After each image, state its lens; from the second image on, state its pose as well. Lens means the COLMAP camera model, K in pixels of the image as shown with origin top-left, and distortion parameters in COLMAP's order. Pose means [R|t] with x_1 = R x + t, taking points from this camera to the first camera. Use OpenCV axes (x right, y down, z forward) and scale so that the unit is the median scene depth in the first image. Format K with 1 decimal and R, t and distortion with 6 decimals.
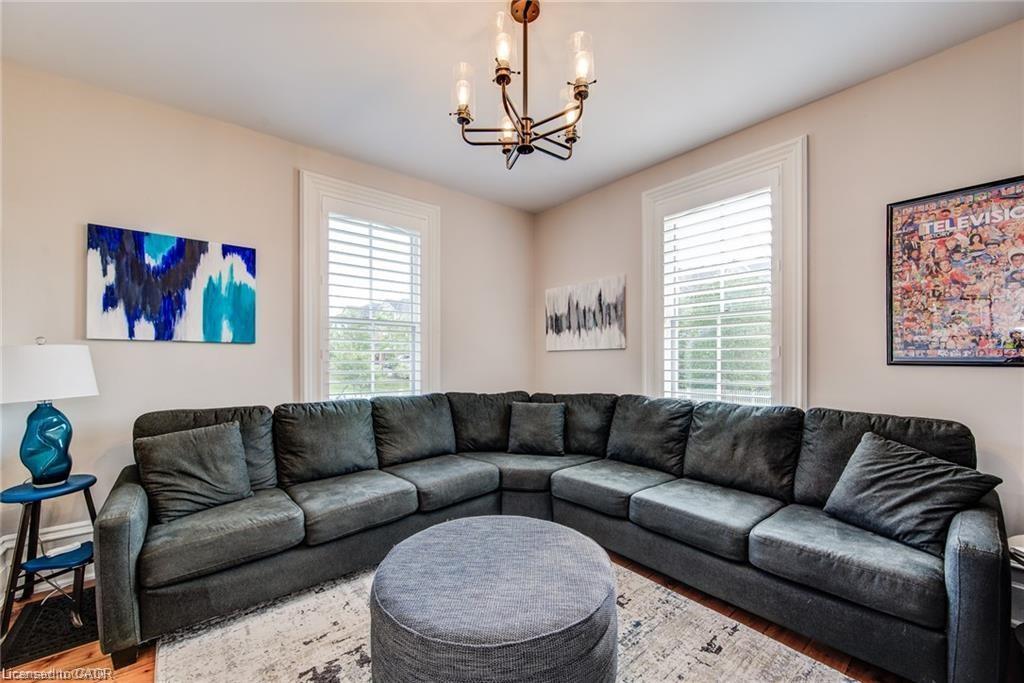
lens RADIAL K [[400.2, 0, 506.2], [0, 400.2, 351.7], [0, 0, 1]] dist [-0.001567, 0.000214]
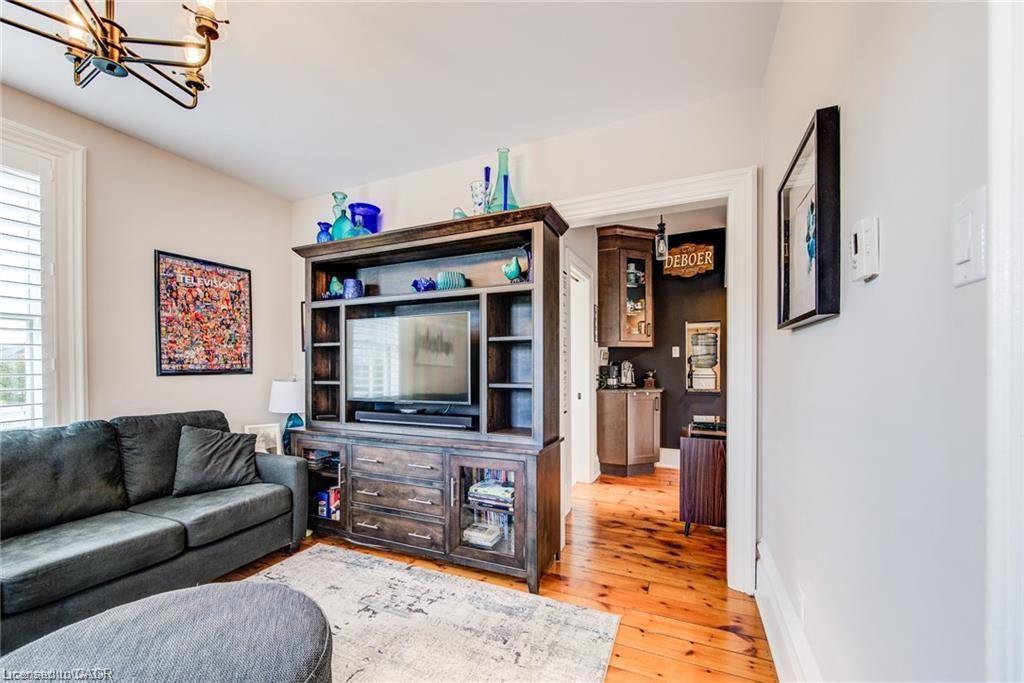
lens RADIAL K [[400.2, 0, 506.2], [0, 400.2, 351.7], [0, 0, 1]] dist [-0.001567, 0.000214]
pose [[-0.430671, 0.033078, 0.901902, -0.733831], [-0.001808, 0.999294, -0.037514, 0.001946], [-0.902507, -0.017787, -0.430308, 0.587370]]
